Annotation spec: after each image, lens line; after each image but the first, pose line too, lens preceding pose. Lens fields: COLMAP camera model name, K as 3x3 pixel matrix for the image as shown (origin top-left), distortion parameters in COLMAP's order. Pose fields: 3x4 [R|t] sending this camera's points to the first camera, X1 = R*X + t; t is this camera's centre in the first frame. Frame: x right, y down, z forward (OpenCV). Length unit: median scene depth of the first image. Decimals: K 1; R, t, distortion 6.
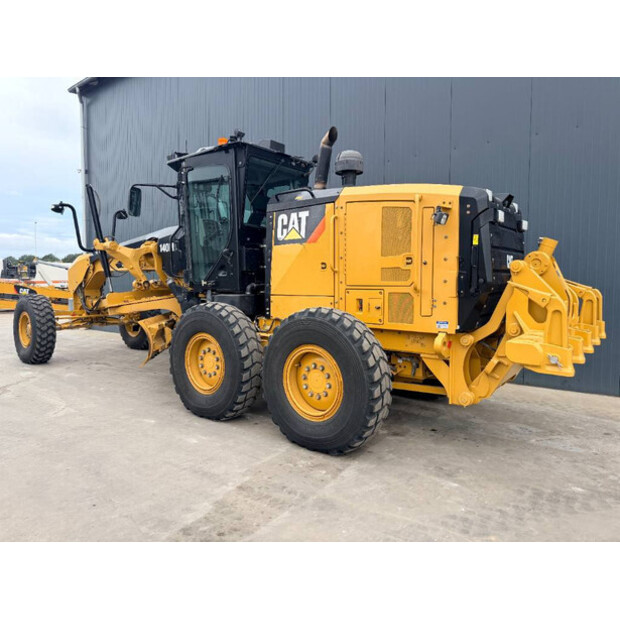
lens RADIAL K [[438.3, 0, 308.5], [0, 438.3, 310.3], [0, 0, 1]] dist [0.044146, -0.066578]
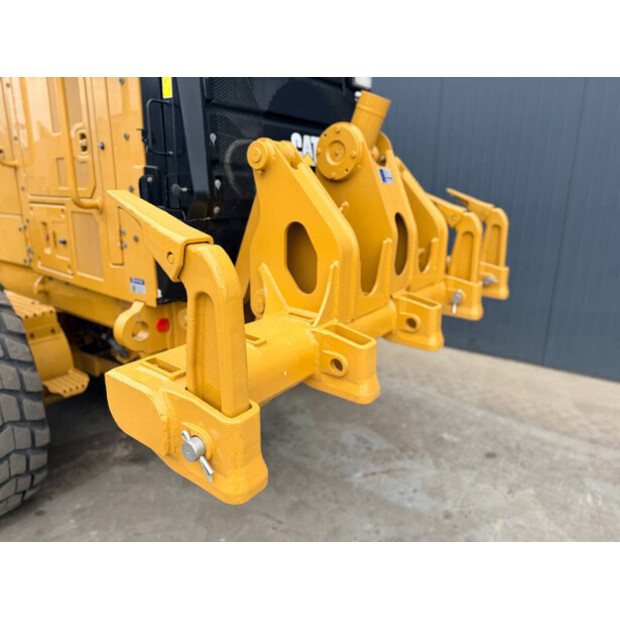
lens RADIAL K [[438.3, 0, 308.5], [0, 438.3, 310.3], [0, 0, 1]] dist [0.044146, -0.066578]
pose [[0.998848, 0.009057, 0.047118, 0.399222], [-0.018112, 0.980543, 0.195469, -0.031020], [-0.044431, -0.196098, 0.979577, 0.456478]]
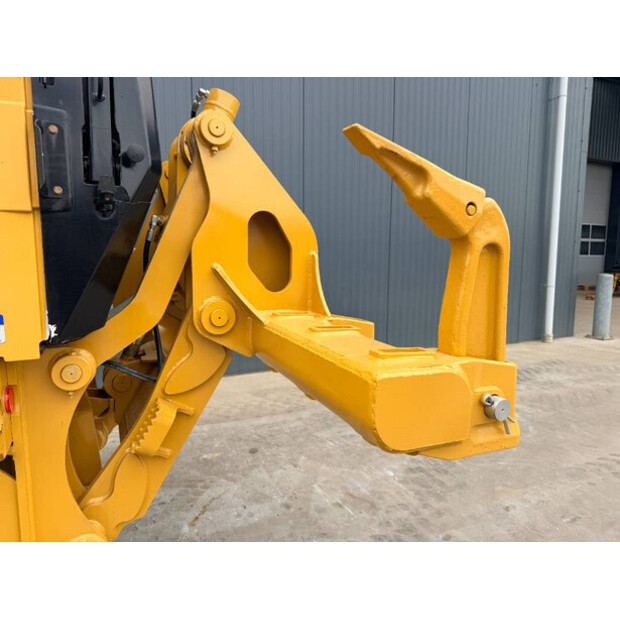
lens RADIAL K [[438.3, 0, 308.5], [0, 438.3, 310.3], [0, 0, 1]] dist [0.044146, -0.066578]
pose [[0.451918, -0.110555, 0.885182, 0.152507], [0.043767, 0.993844, 0.101782, 0.005545], [-0.890985, -0.007255, 0.453974, 0.630979]]
